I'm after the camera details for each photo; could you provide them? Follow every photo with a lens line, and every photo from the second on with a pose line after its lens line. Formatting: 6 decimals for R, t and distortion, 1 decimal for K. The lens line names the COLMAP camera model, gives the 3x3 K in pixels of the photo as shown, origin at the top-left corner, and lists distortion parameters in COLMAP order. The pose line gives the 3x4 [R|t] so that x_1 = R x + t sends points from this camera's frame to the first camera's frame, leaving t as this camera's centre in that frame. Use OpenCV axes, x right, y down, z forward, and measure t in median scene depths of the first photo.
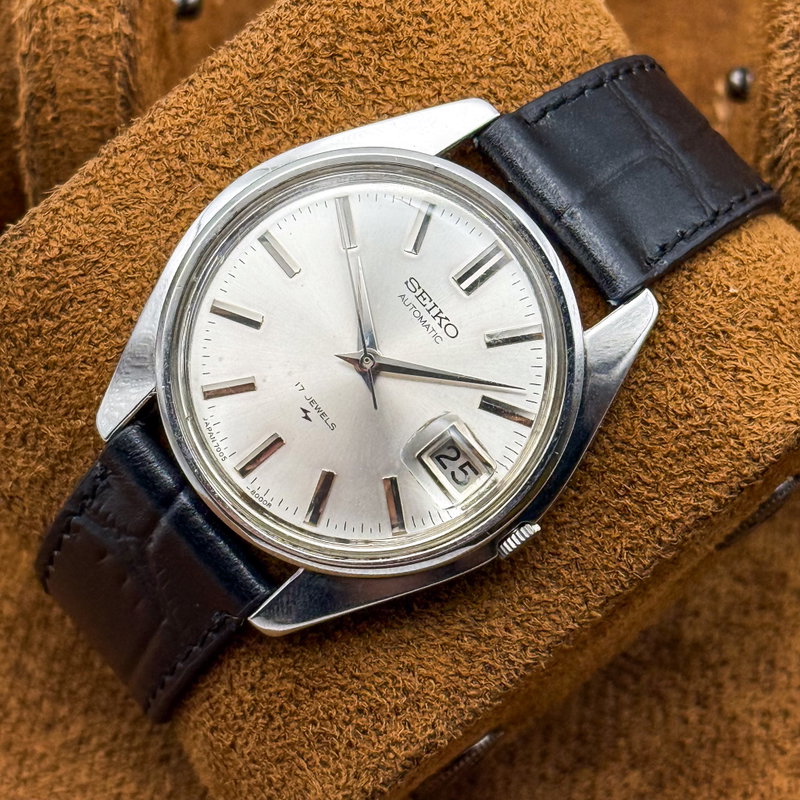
lens RADIAL K [[3058.4, 0, 426.8], [0, 3058.4, 425.4], [0, 0, 1]] dist [0.055854, 1.798788]
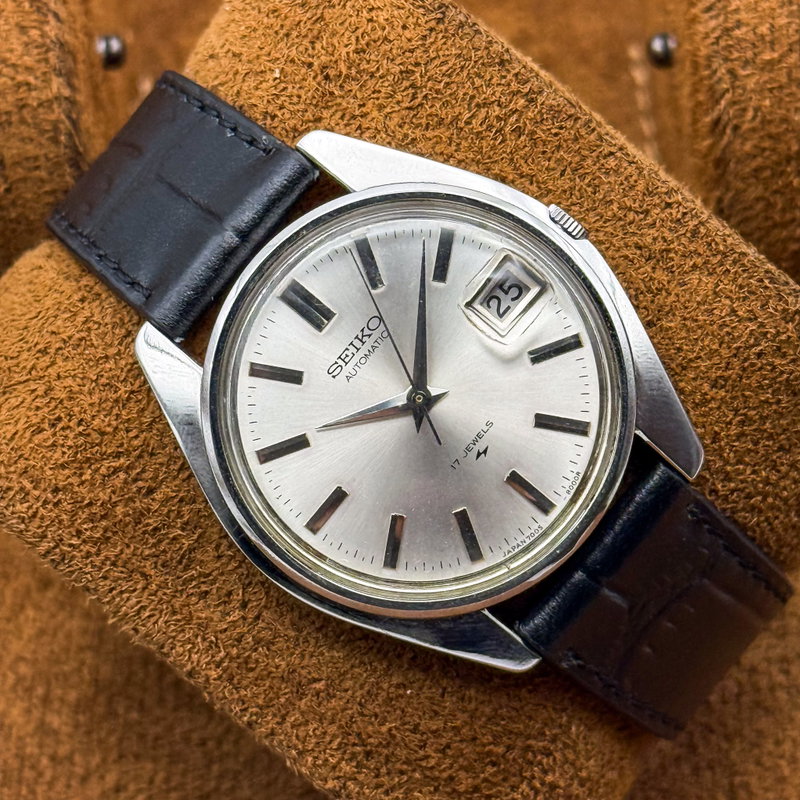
lens RADIAL K [[3058.4, 0, 426.8], [0, 3058.4, 425.4], [0, 0, 1]] dist [0.055854, 1.798788]
pose [[-0.178810, -0.975998, 0.124321, -0.149557], [0.982012, -0.169250, 0.083704, -0.101669], [-0.060654, 0.137052, 0.988705, 0.018070]]
